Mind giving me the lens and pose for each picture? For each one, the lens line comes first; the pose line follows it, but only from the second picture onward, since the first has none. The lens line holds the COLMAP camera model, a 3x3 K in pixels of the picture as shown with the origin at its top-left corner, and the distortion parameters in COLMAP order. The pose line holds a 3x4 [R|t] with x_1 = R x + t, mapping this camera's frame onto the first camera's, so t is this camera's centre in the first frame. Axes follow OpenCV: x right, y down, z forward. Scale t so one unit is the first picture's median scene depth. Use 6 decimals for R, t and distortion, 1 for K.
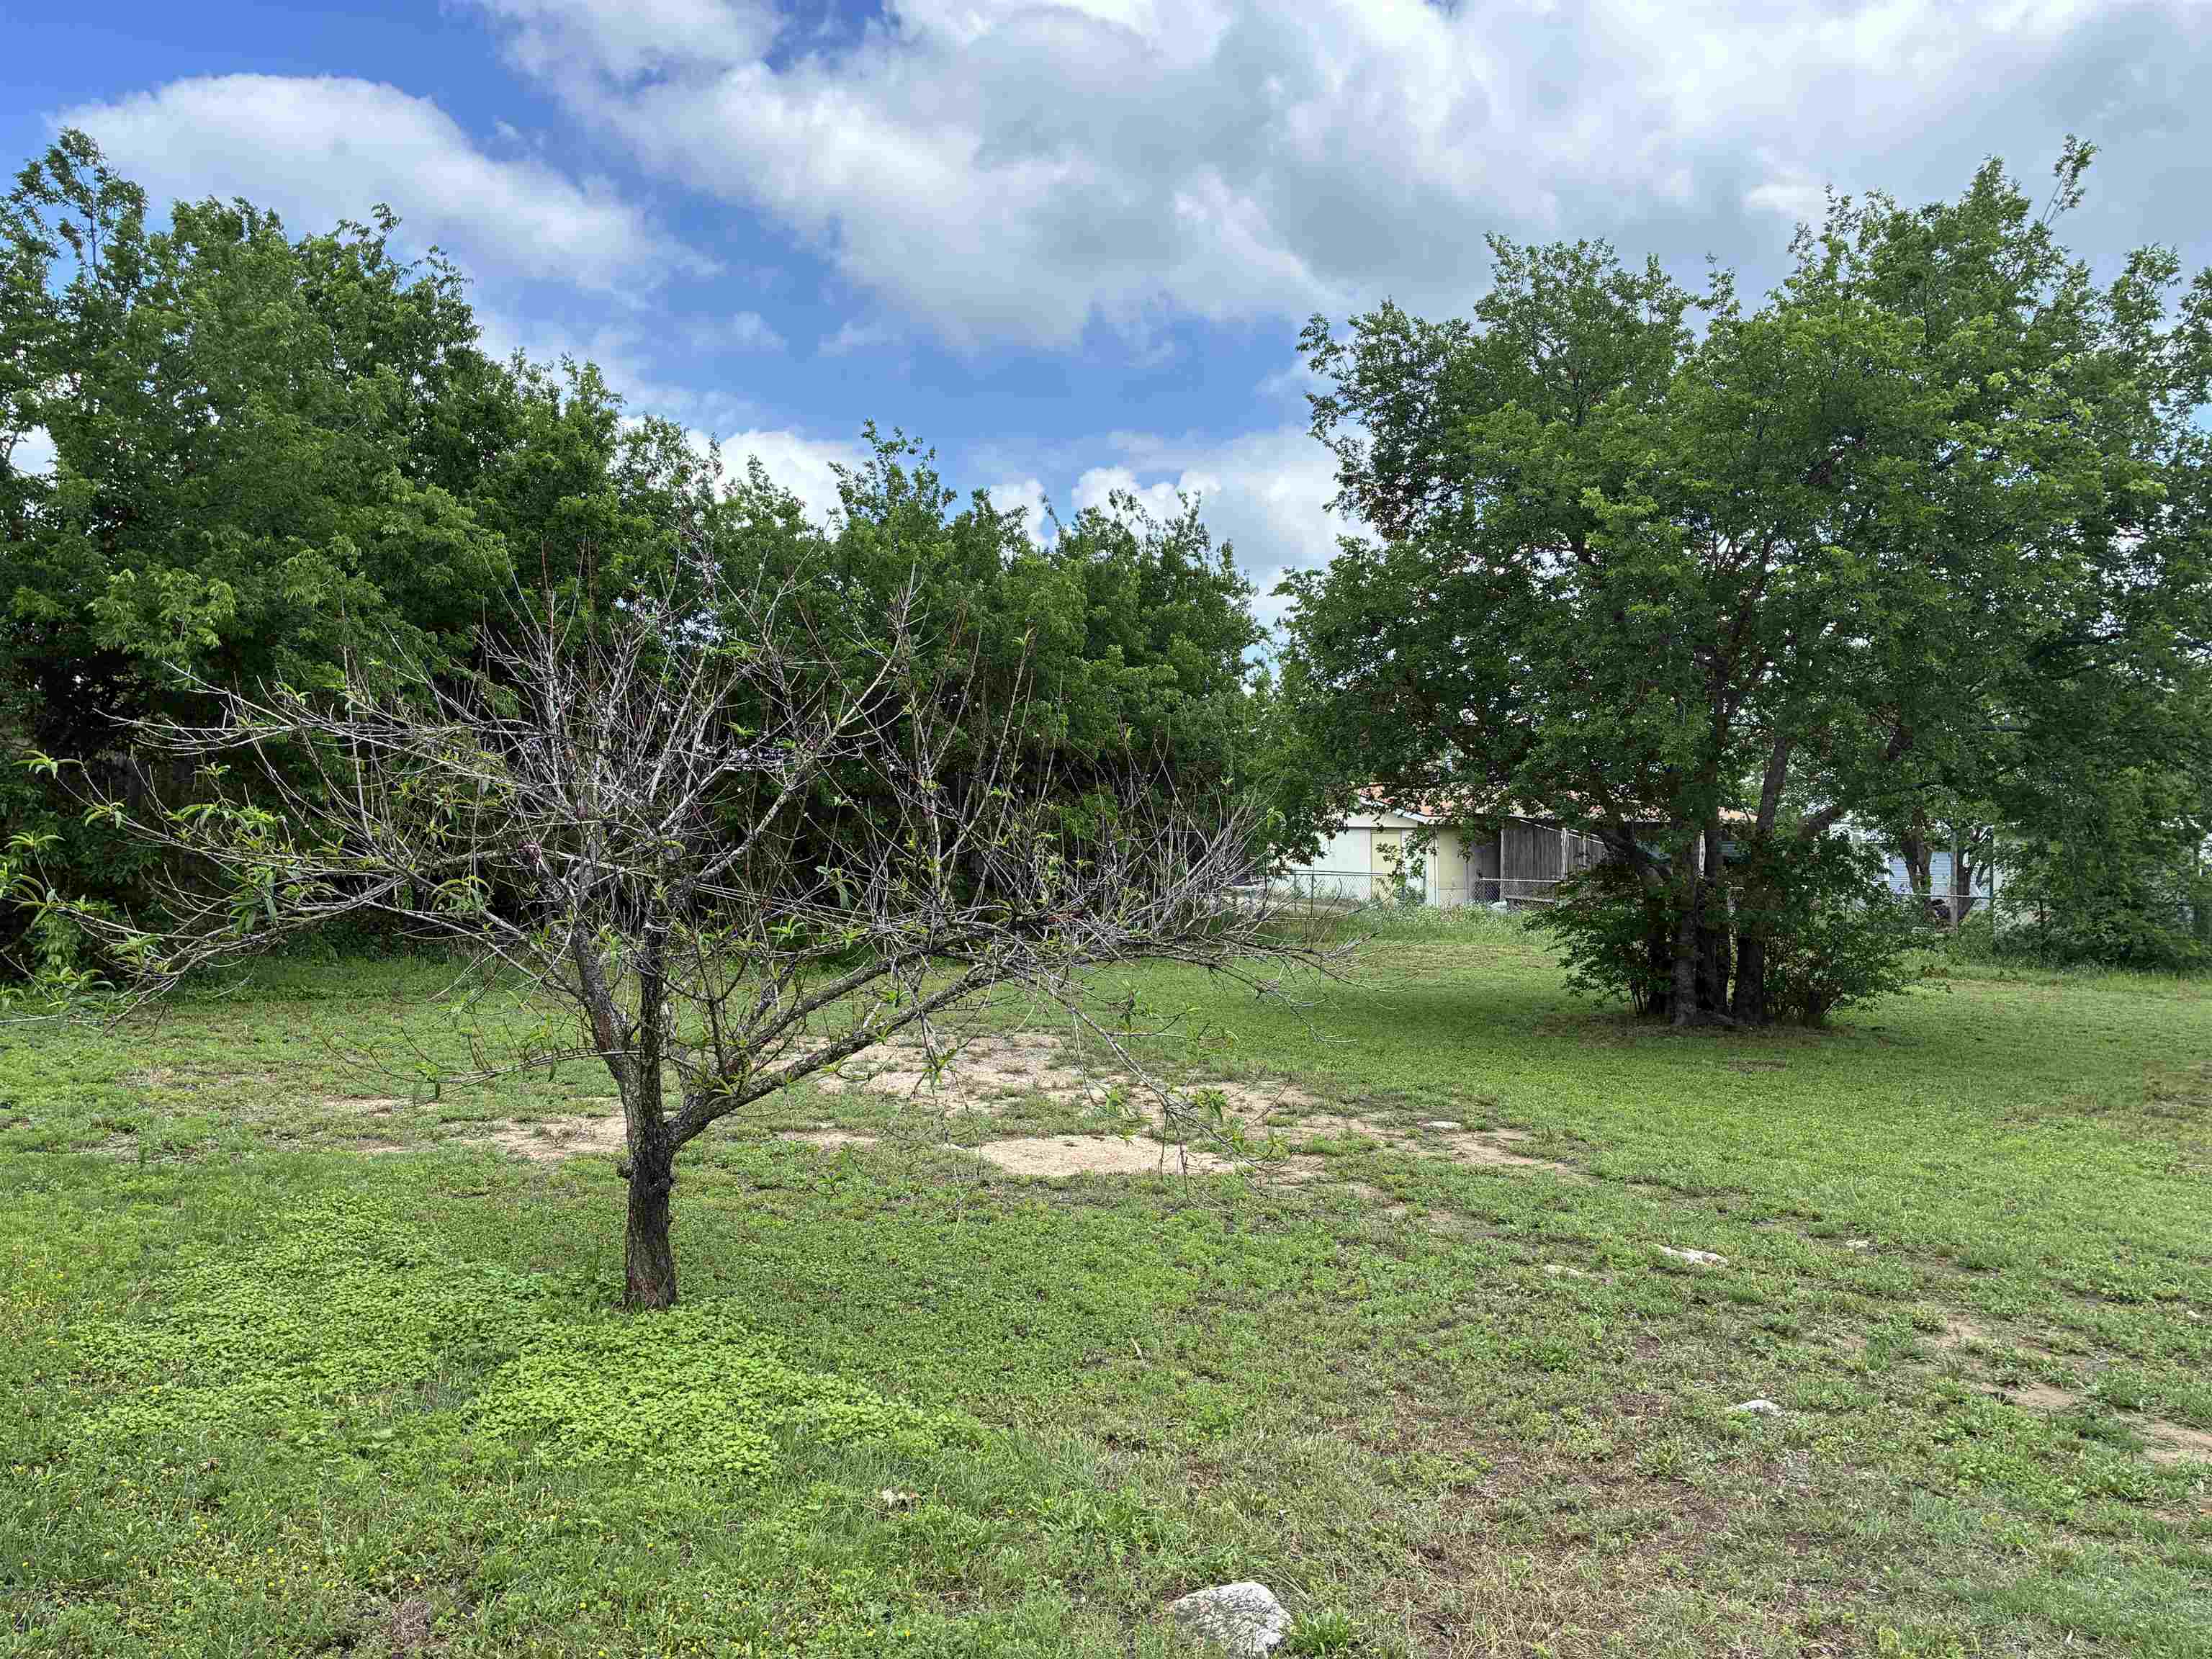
lens RADIAL K [[1673.5, 0, 1091.8], [0, 1673.5, 848.9], [0, 0, 1]] dist [0.061732, -0.075663]
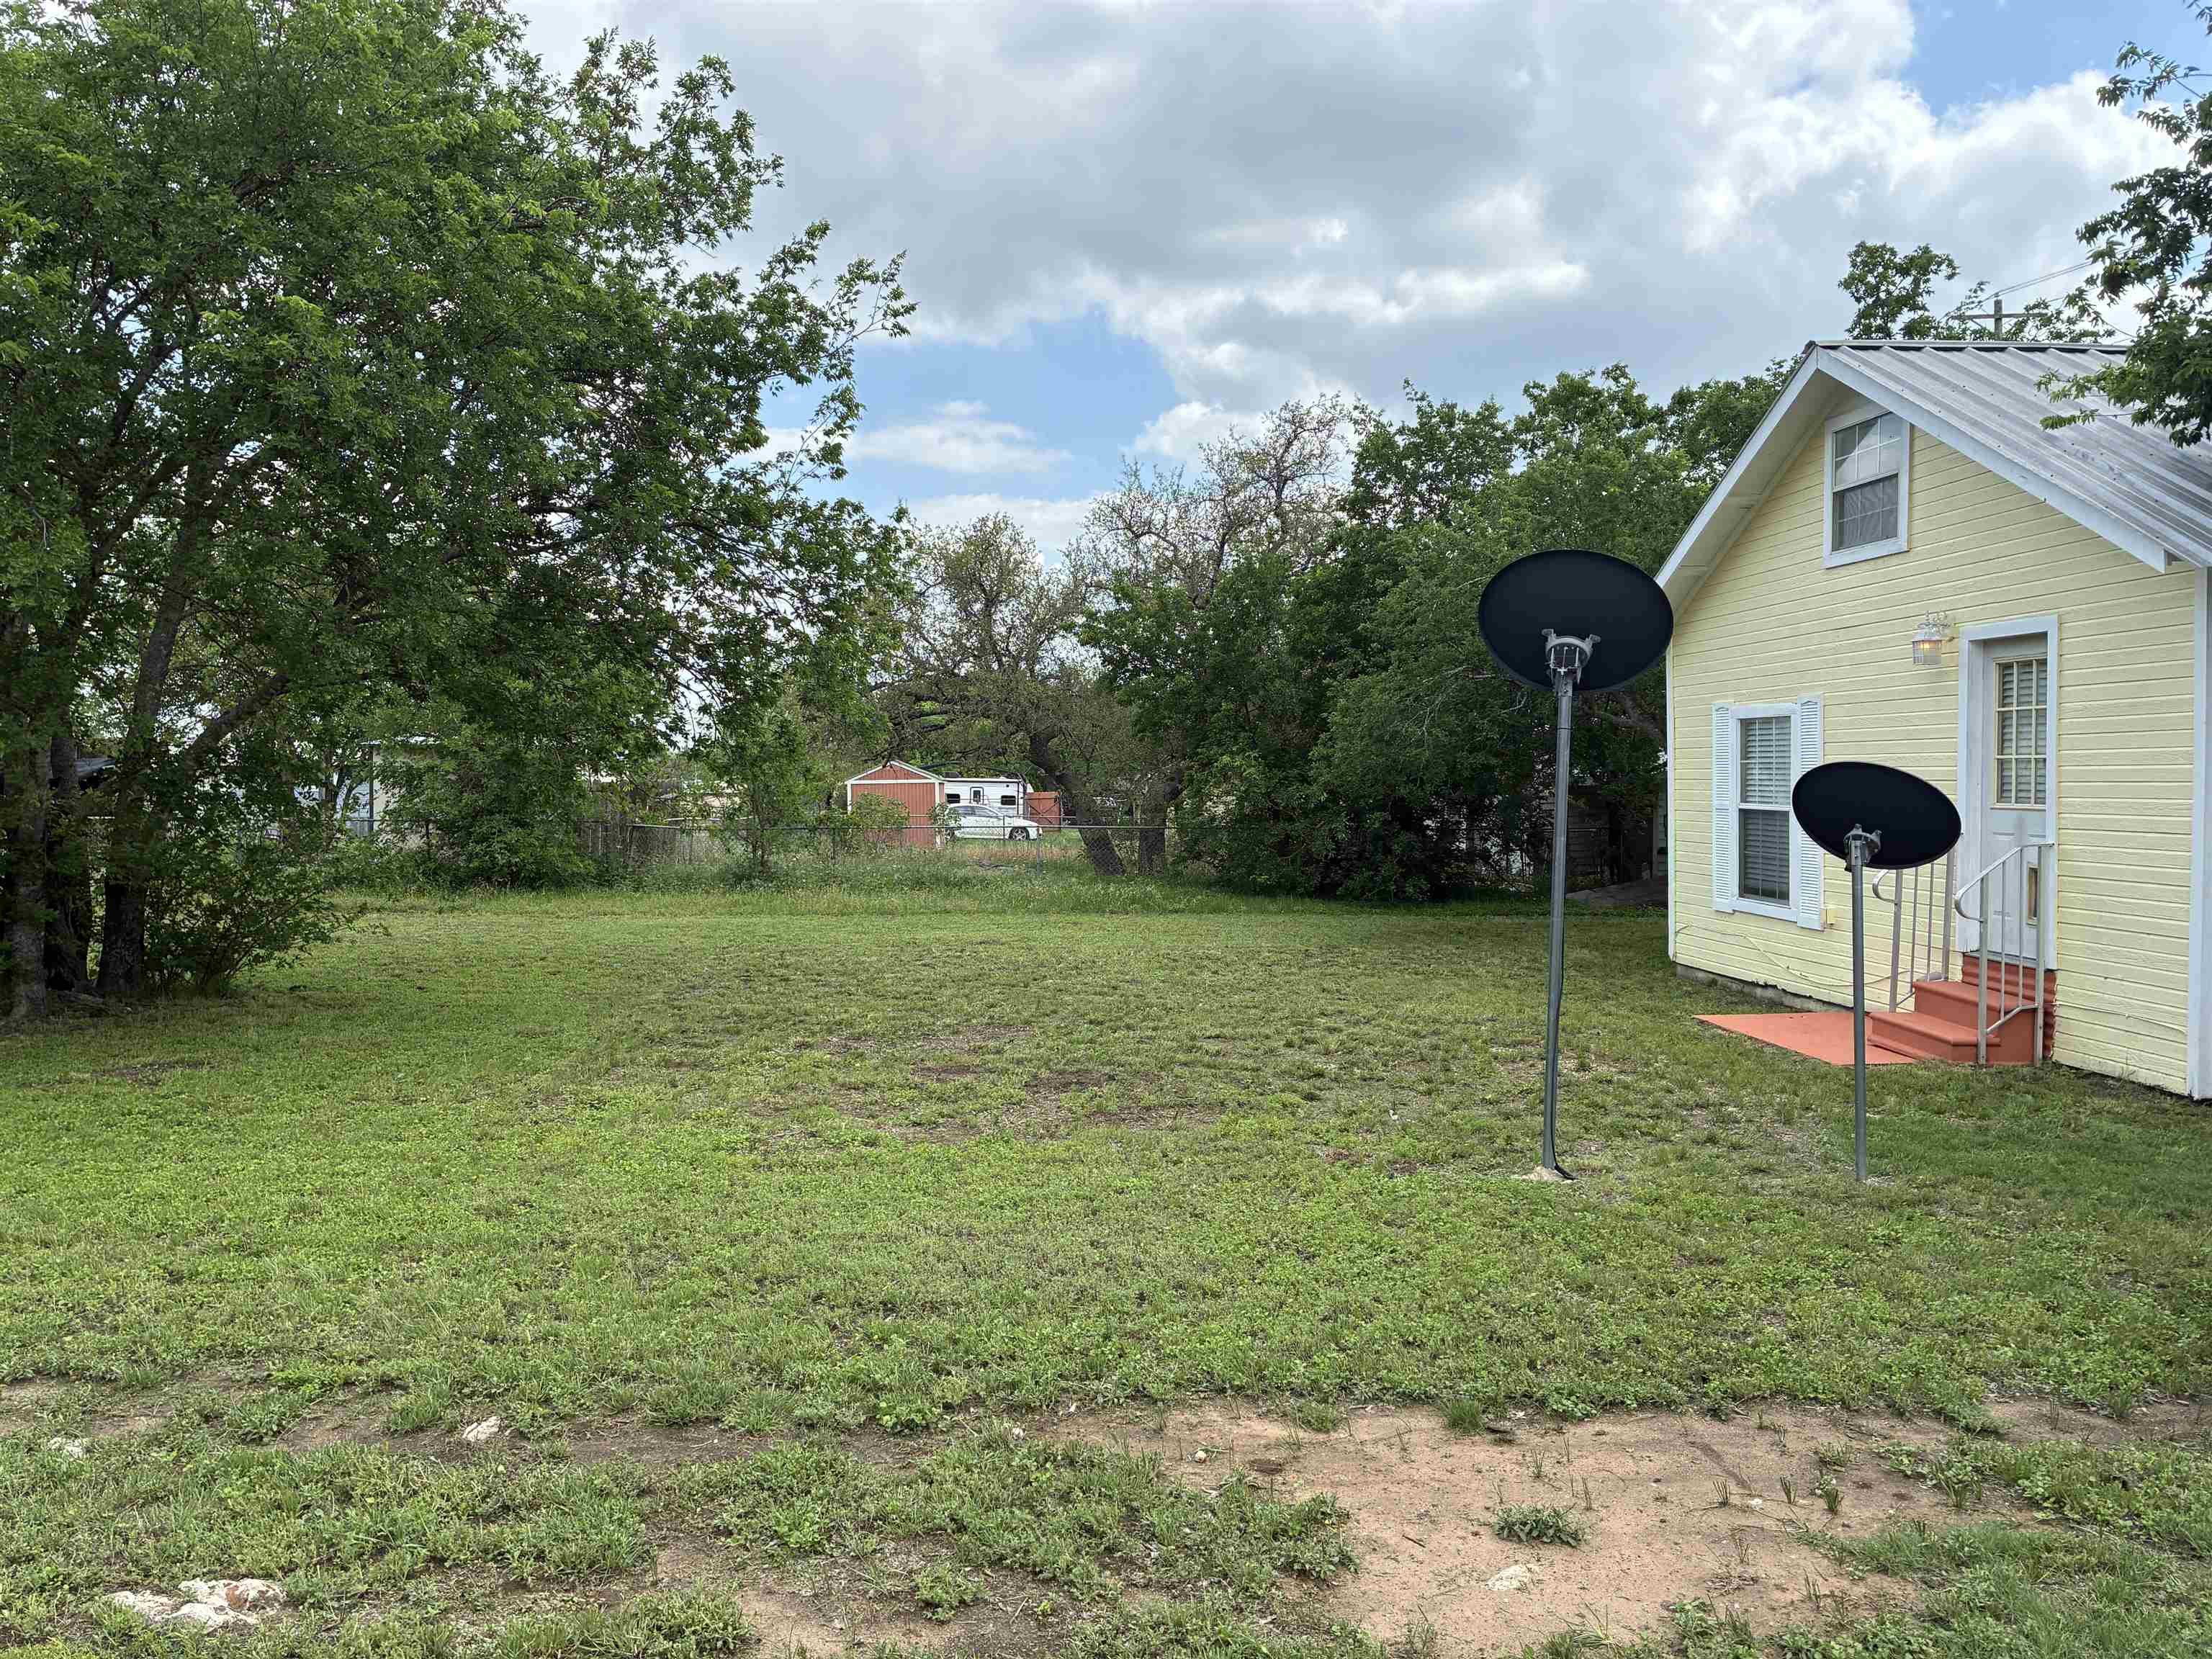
lens RADIAL K [[1673.5, 0, 1113.7], [0, 1673.5, 845.3], [0, 0, 1]] dist [0.061732, -0.075663]
pose [[0.595385, -0.041472, 0.802369, 0.060650], [0.008518, 0.998937, 0.045311, 0.006575], [-0.803395, -0.020143, 0.595105, 0.226952]]
